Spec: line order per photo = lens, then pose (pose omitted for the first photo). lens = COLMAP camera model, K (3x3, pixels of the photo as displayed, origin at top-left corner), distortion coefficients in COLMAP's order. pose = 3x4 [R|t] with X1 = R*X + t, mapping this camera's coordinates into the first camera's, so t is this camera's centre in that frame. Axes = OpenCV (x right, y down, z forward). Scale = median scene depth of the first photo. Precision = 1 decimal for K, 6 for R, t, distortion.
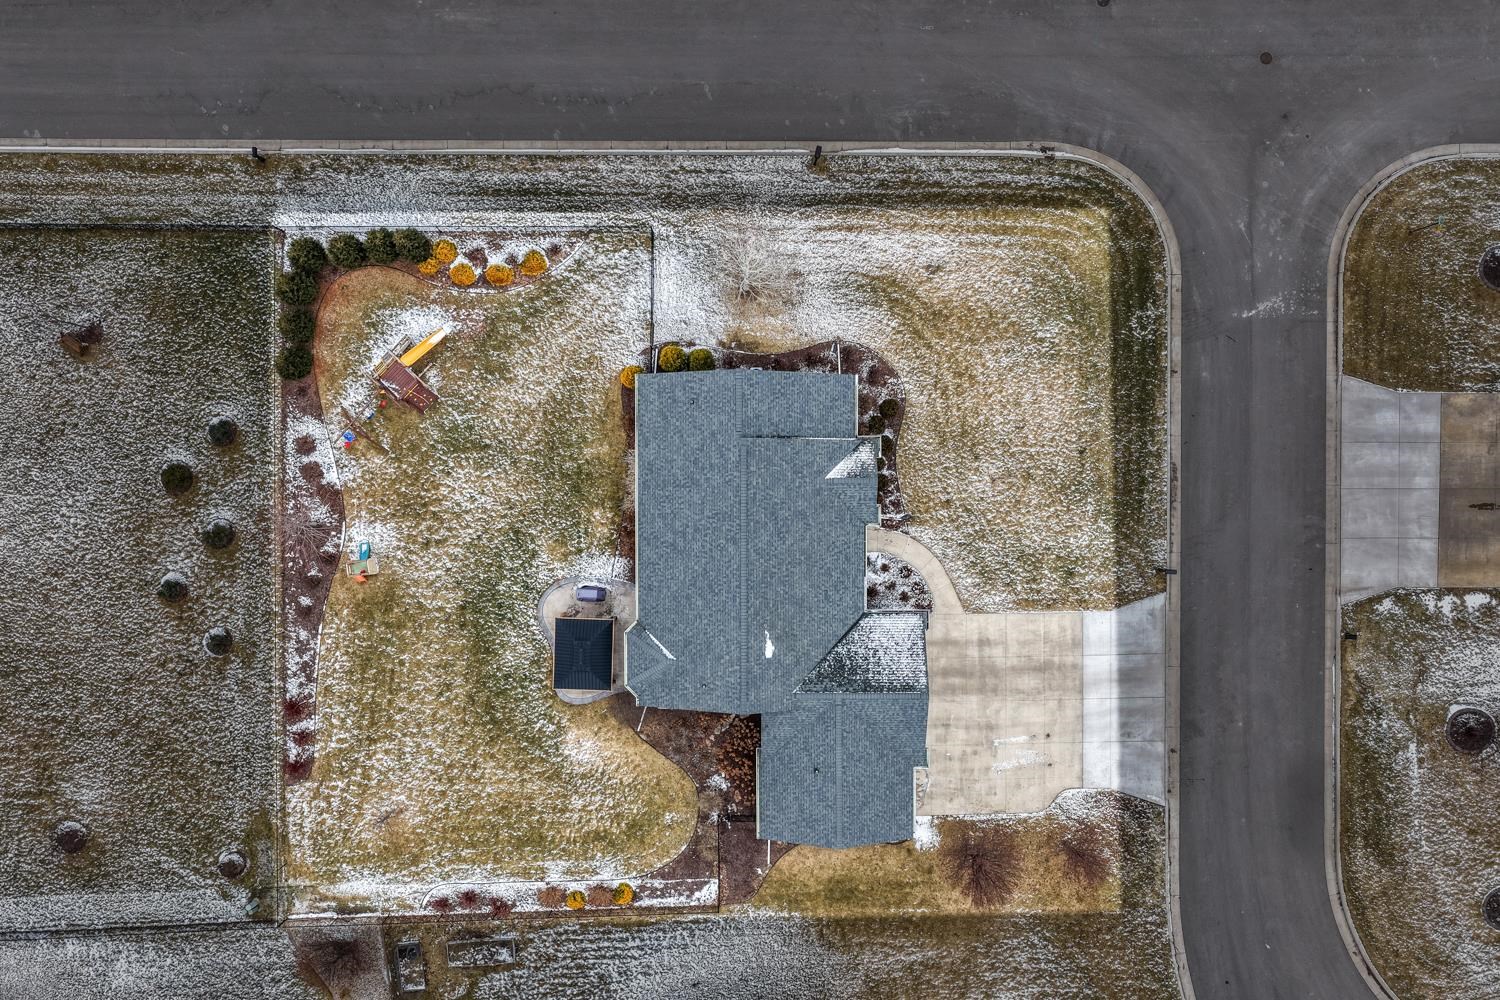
lens RADIAL K [[1251.7, 0, 752.0], [0, 1251.7, 503.5], [0, 0, 1]] dist [-0.008568, 0.027145]
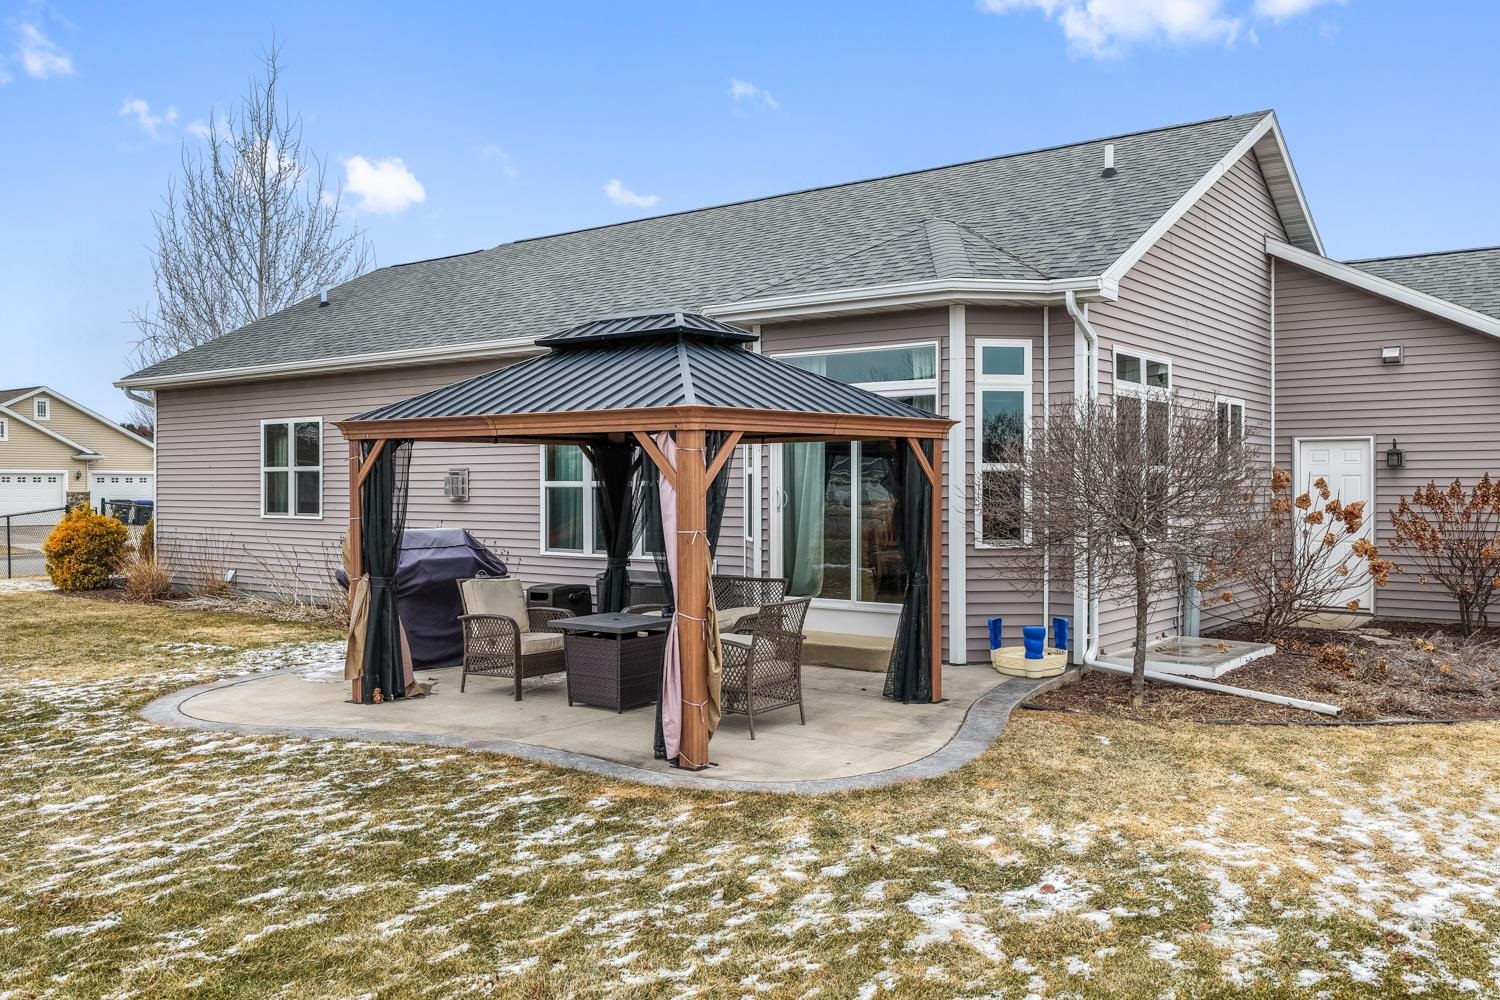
lens RADIAL K [[1251.7, 0, 765.1], [0, 1251.7, 487.7], [0, 0, 1]] dist [-0.008568, 0.027145]
pose [[0.601921, -0.005005, 0.798540, -0.236706], [0.798456, -0.011959, -0.601934, 0.213428], [0.012562, 0.999916, -0.003202, 0.973716]]
